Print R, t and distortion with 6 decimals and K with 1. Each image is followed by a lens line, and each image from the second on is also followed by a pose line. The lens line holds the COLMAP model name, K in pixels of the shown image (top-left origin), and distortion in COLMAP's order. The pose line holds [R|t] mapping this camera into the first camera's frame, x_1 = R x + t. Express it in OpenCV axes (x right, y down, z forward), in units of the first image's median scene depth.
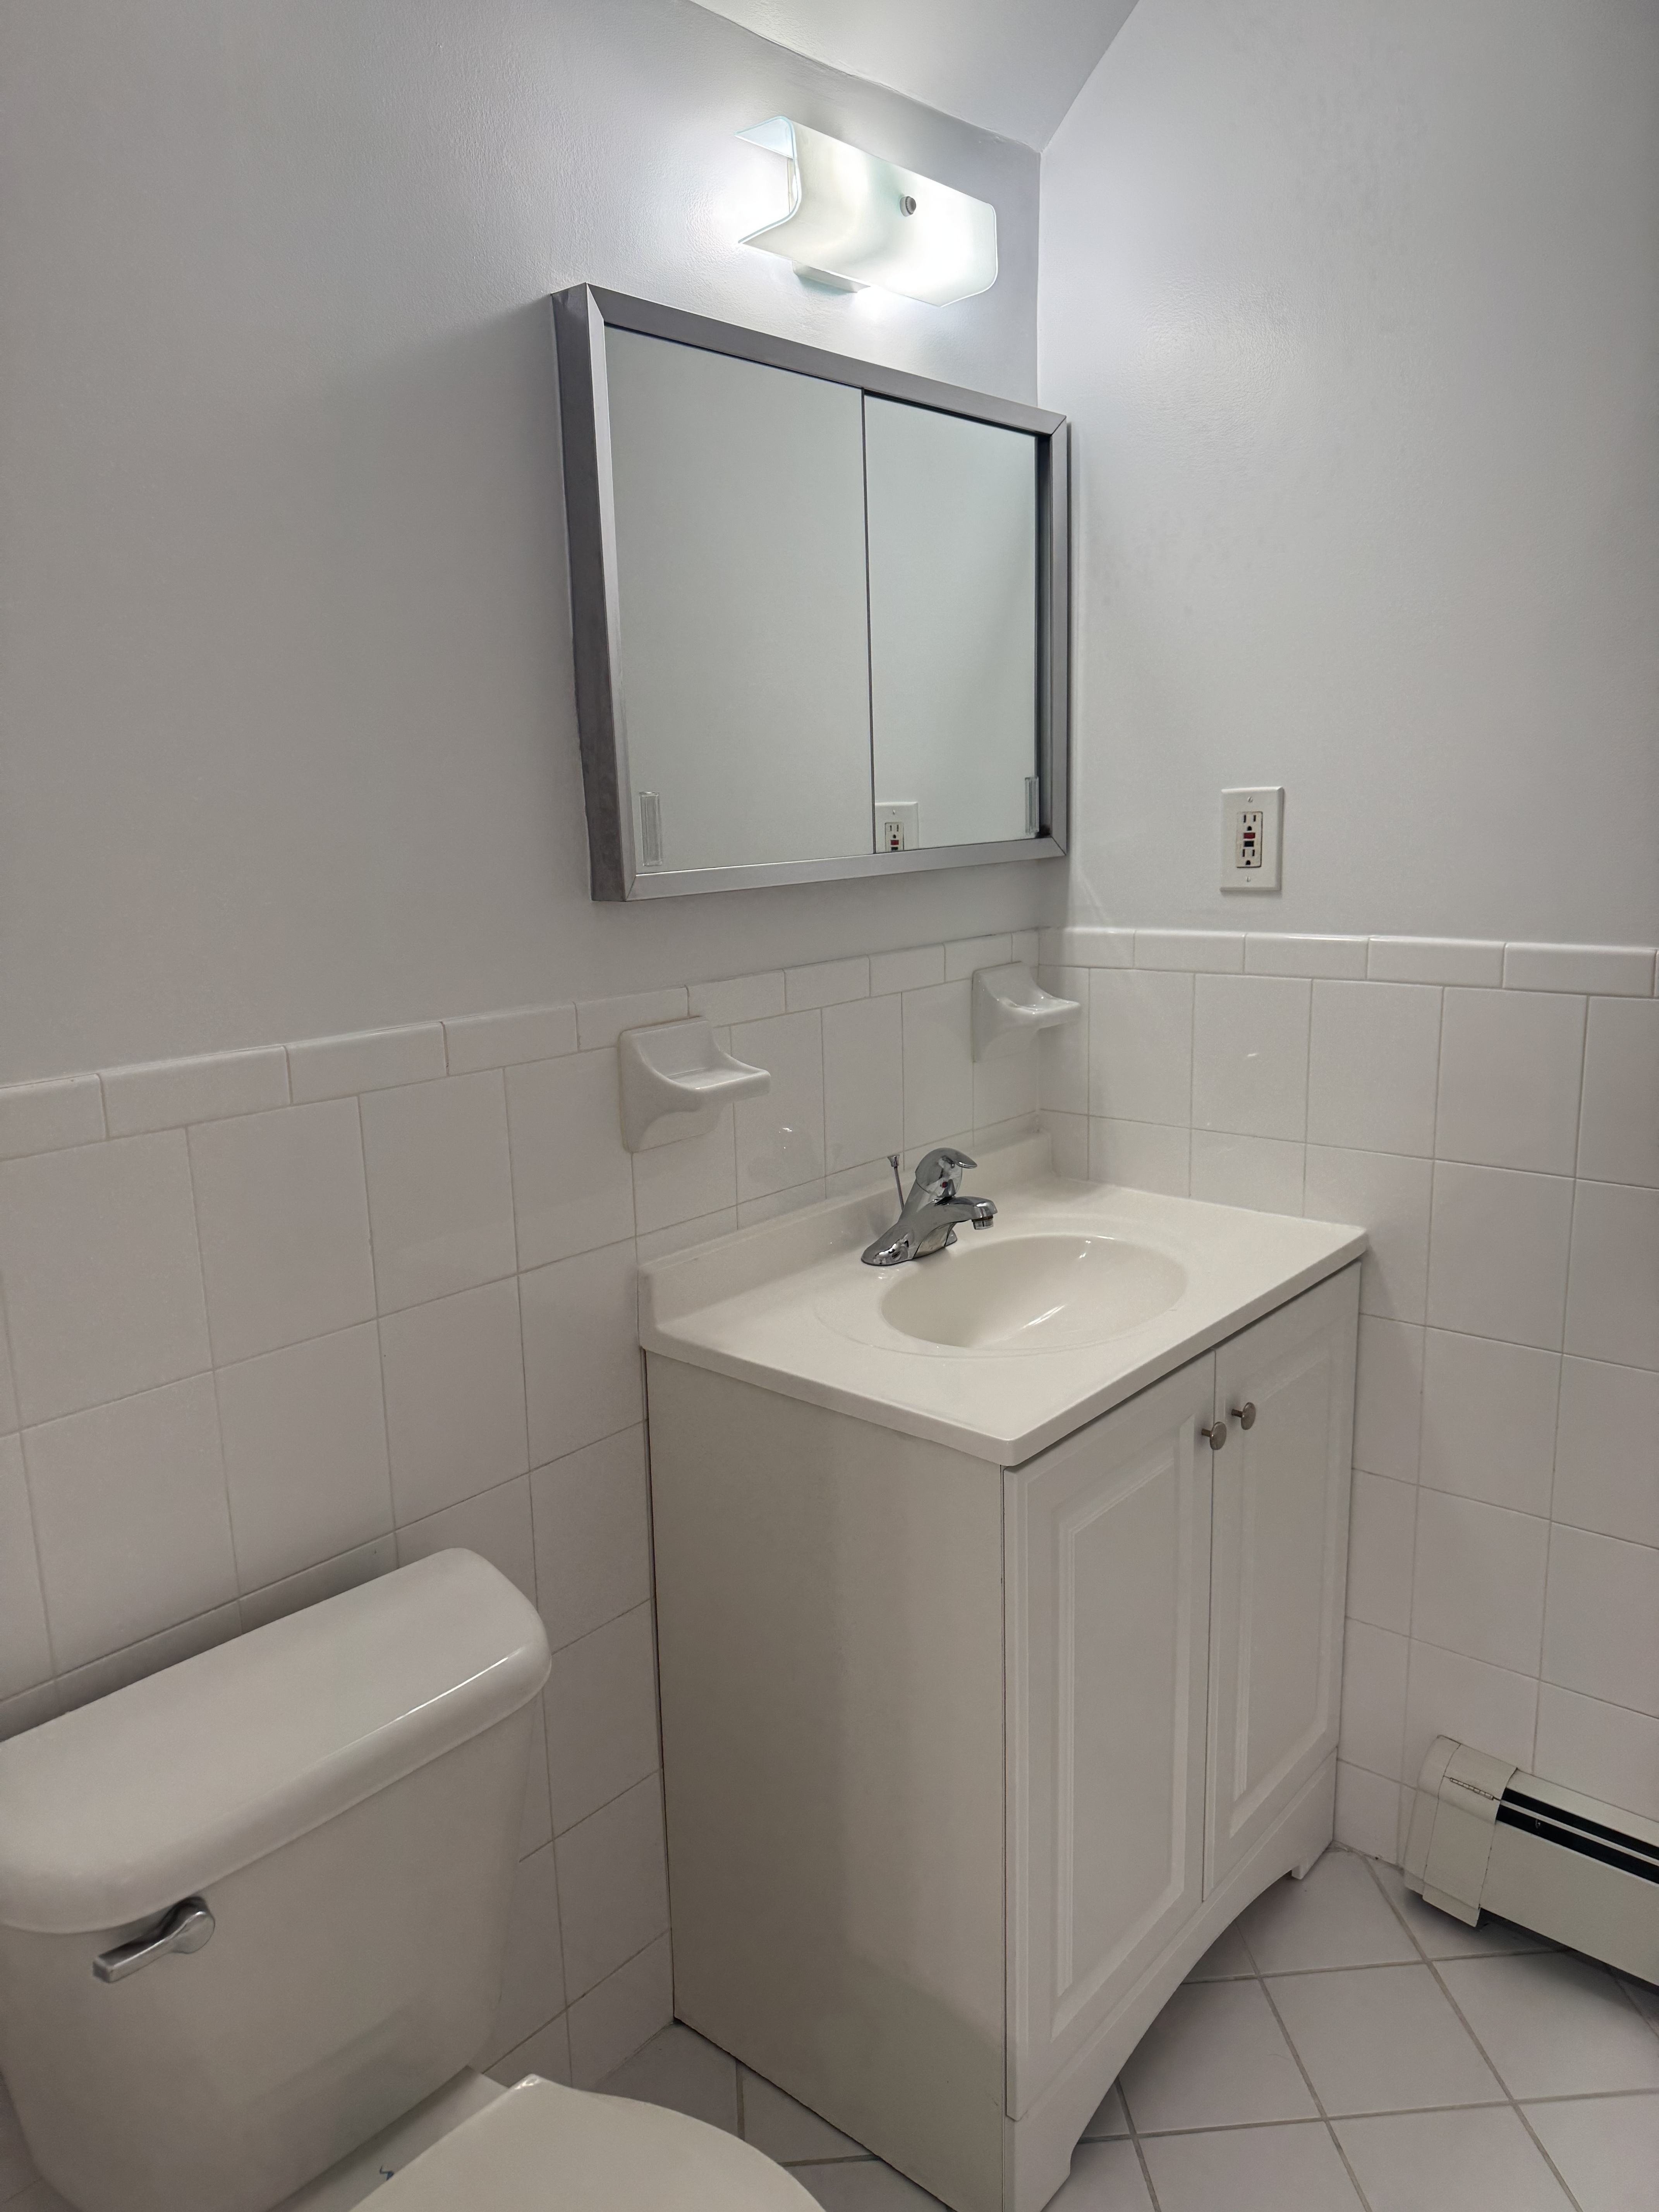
lens RADIAL K [[1544.7, 0, 802.0], [0, 1544.7, 1149.9], [0, 0, 1]] dist [0.180091, -0.330523]
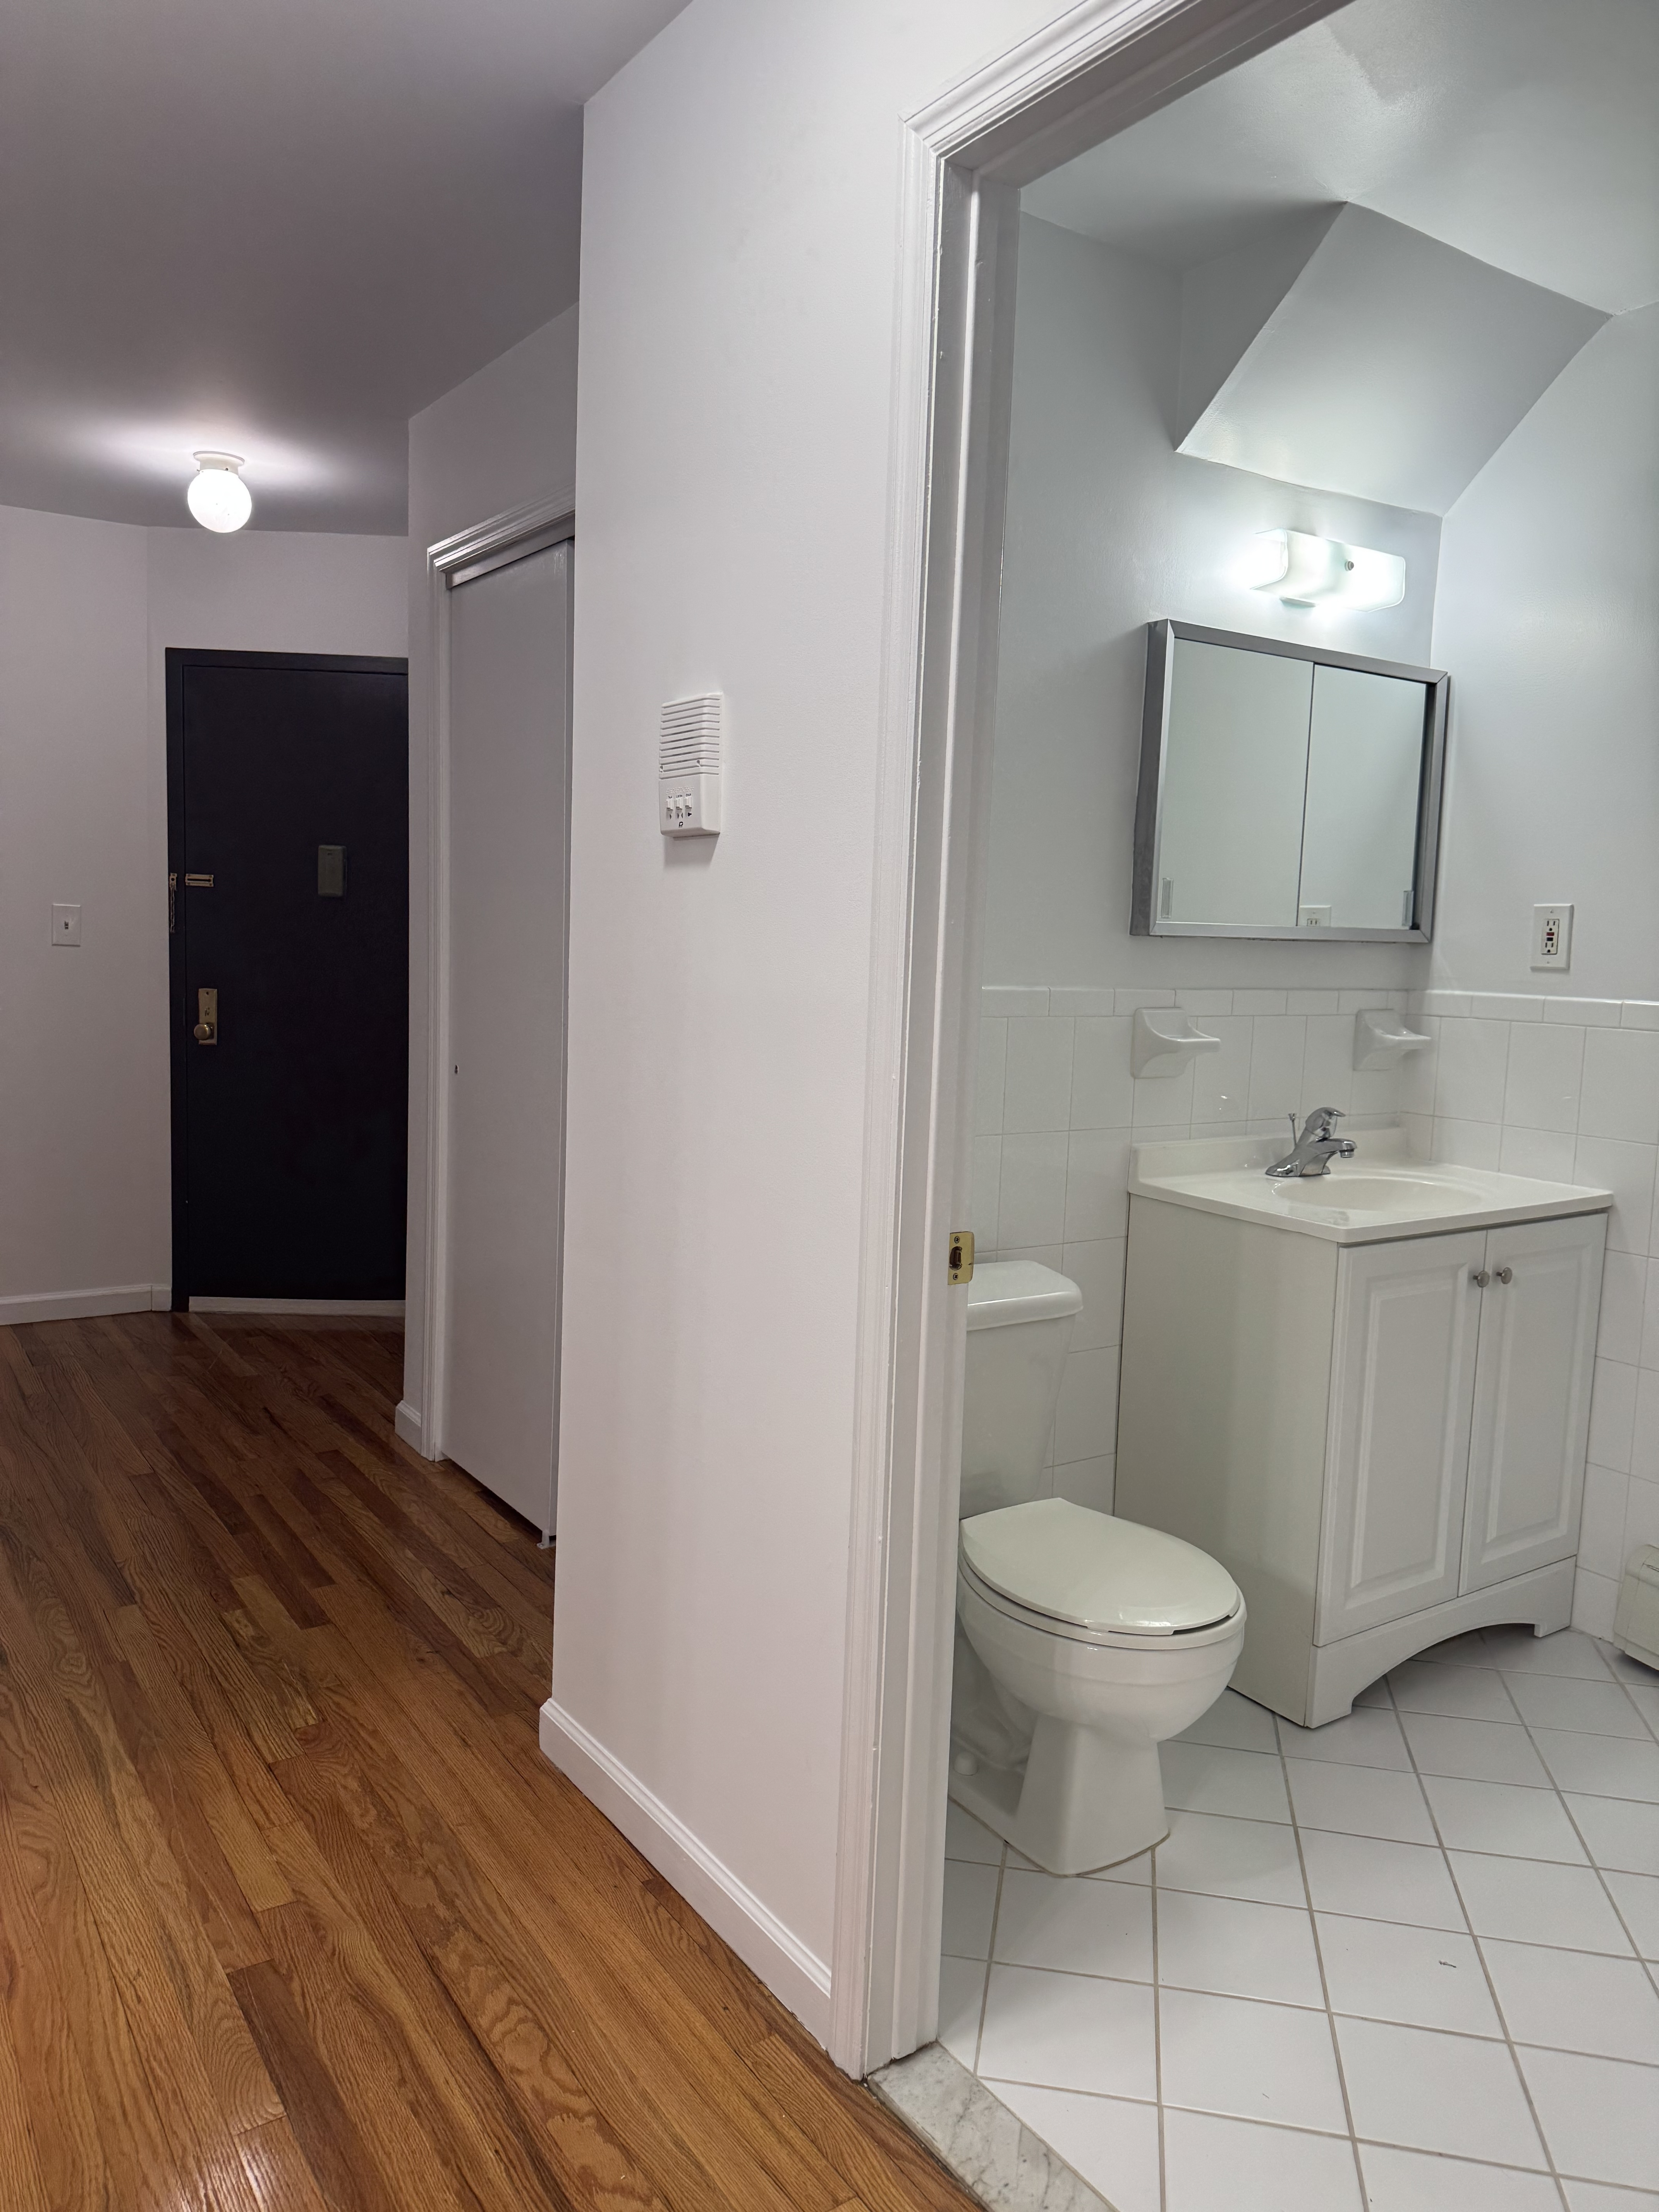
lens RADIAL K [[1592.4, 0, 829.5], [0, 1592.4, 1106.0], [0, 0, 1]] dist [0.104046, -0.157646]
pose [[0.968028, 0.091813, -0.233436, -0.017077], [-0.117928, 0.987926, -0.100470, 0.220367], [0.221393, 0.124786, 0.967168, -0.706775]]
